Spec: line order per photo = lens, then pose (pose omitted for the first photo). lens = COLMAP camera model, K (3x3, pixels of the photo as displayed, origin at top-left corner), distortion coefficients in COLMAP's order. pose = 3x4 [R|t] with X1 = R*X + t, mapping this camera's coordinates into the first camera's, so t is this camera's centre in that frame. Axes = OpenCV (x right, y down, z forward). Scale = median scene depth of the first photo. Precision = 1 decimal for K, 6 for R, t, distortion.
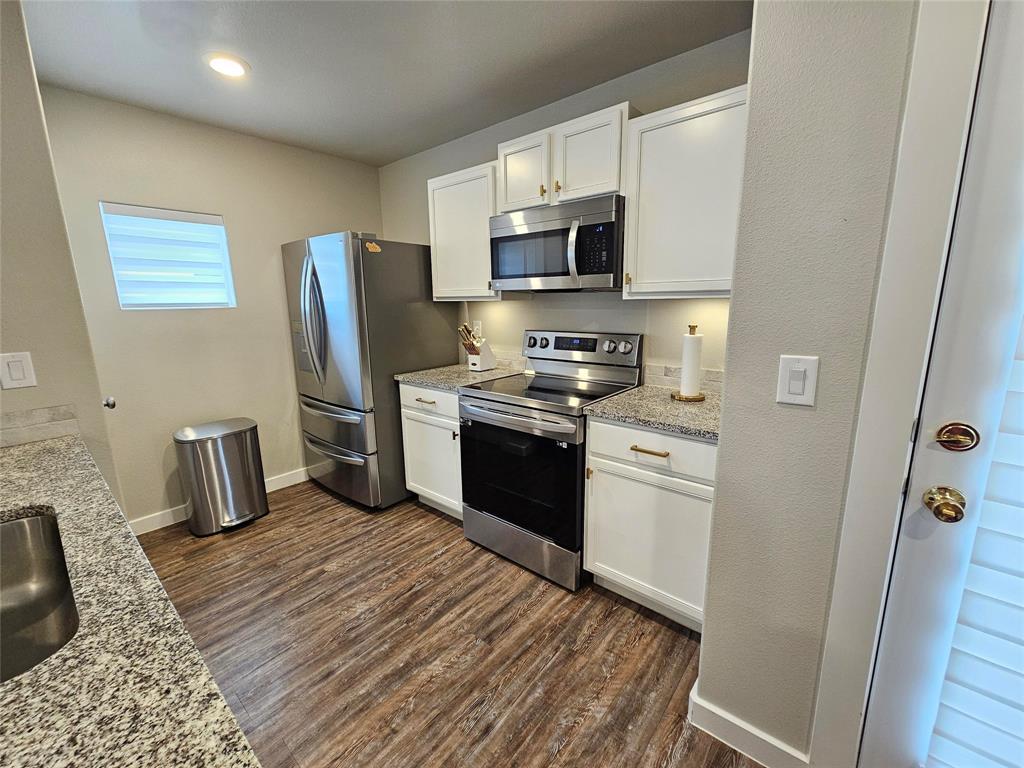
lens RADIAL K [[419.6, 0, 513.4], [0, 419.6, 382.0], [0, 0, 1]] dist [-0.002117, 0.001776]
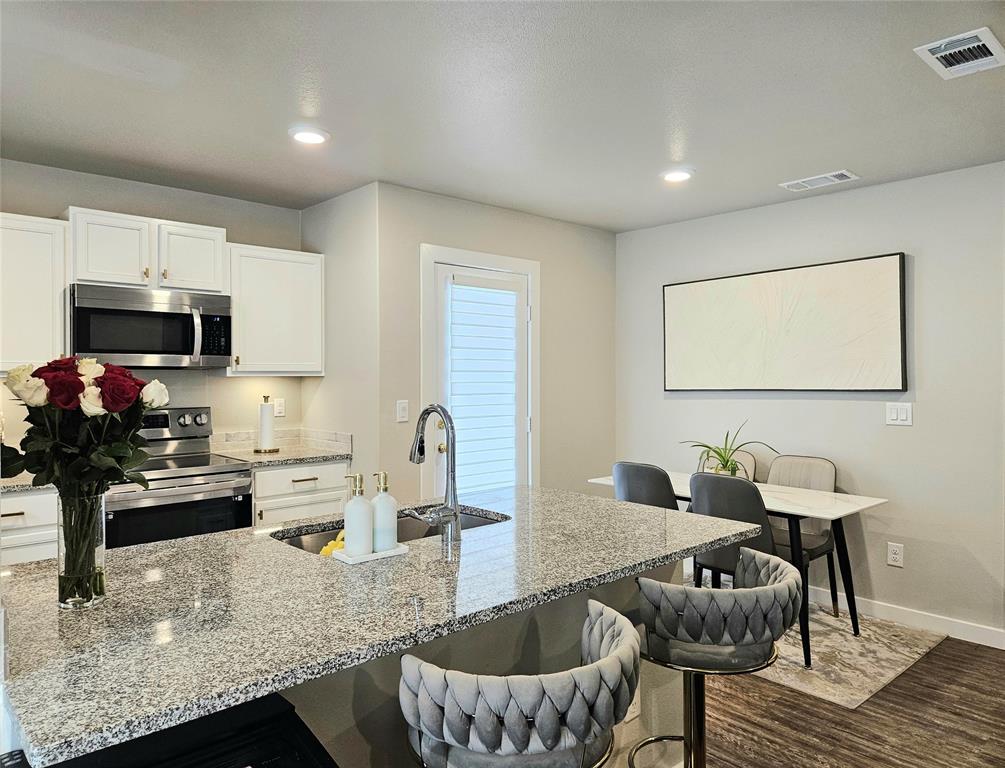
lens RADIAL K [[687.1, 0, 477.2], [0, 687.1, 379.7], [0, 0, 1]] dist [0.037486, -0.002120]
pose [[0.146338, 0.006294, 0.989215, -1.421440], [0.190139, 0.981155, -0.034371, 0.015083], [-0.970790, 0.193118, 0.142383, 0.015072]]
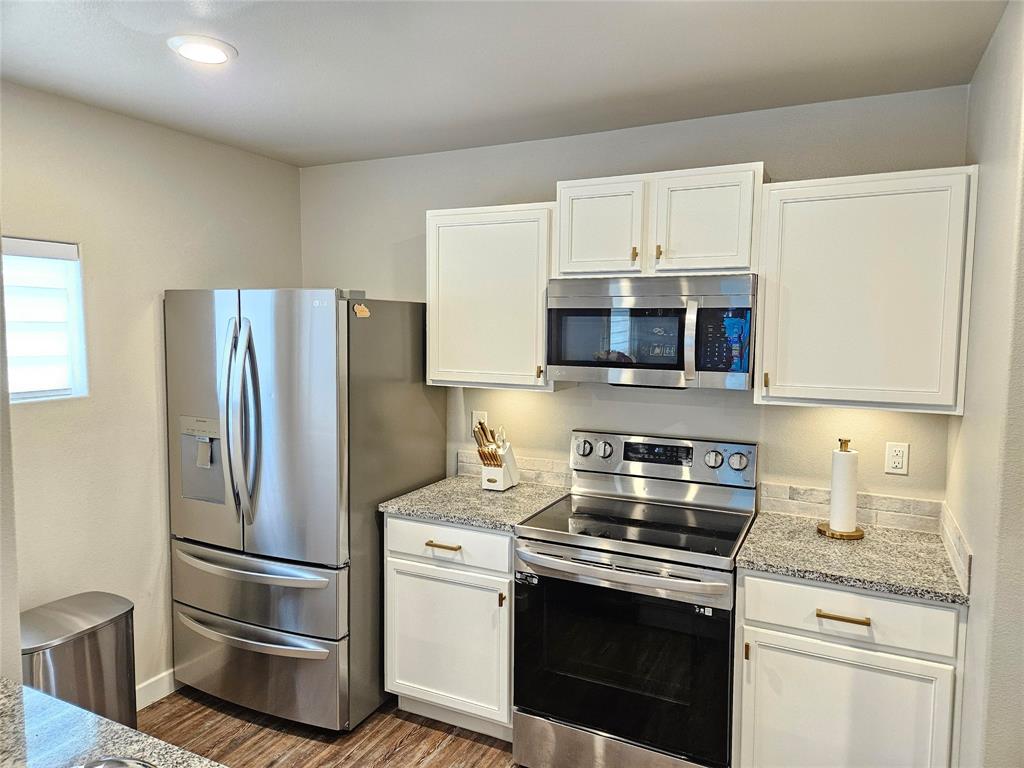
lens RADIAL K [[681.2, 0, 506.2], [0, 681.2, 380.4], [0, 0, 1]] dist [0.061522, -0.036785]
pose [[0.970489, 0.002863, 0.241129, -0.417161], [0.024566, 0.993554, -0.110670, -0.100298], [-0.239892, 0.113328, 0.964162, -0.079857]]
